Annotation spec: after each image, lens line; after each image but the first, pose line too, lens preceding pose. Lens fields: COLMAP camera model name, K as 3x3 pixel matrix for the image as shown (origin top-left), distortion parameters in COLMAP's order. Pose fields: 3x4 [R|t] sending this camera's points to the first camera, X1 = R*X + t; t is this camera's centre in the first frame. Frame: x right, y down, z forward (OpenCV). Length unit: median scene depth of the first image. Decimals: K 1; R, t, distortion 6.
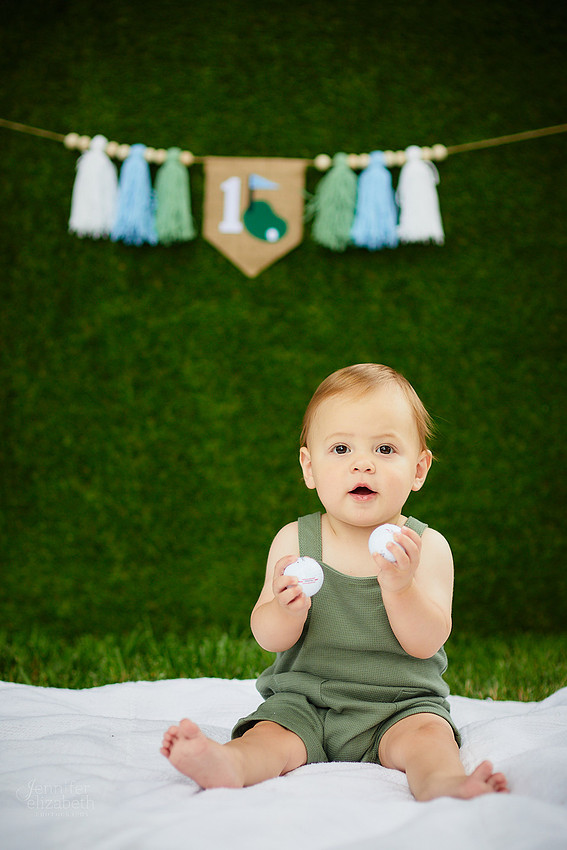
lens RADIAL K [[2202.1, 0, 287.9], [0, 2202.1, 391.4], [0, 0, 1]] dist [-0.096596, 0.000000]
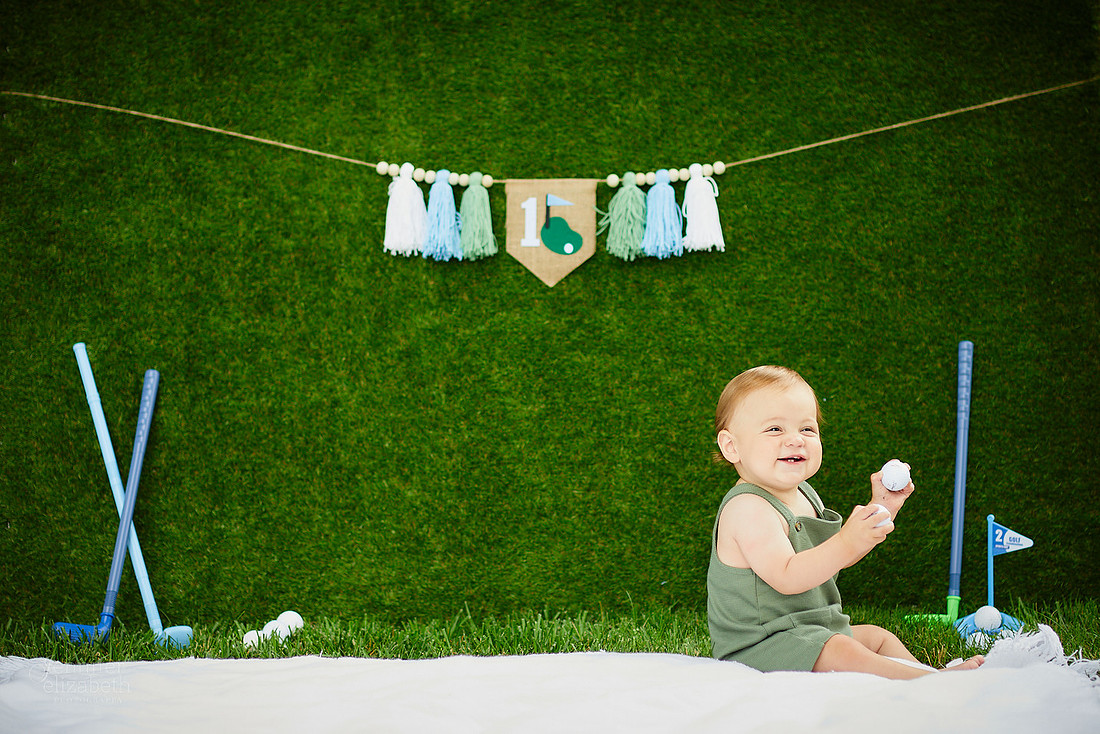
lens RADIAL K [[2849.8, 0, 550.1], [0, 2849.8, 357.3], [0, 0, 1]] dist [-0.096596, 0.000000]
pose [[0.999459, -0.032614, 0.004262, -0.024042], [0.032663, 0.999395, -0.011934, -0.000879], [-0.003871, 0.012067, 0.999920, -0.409760]]
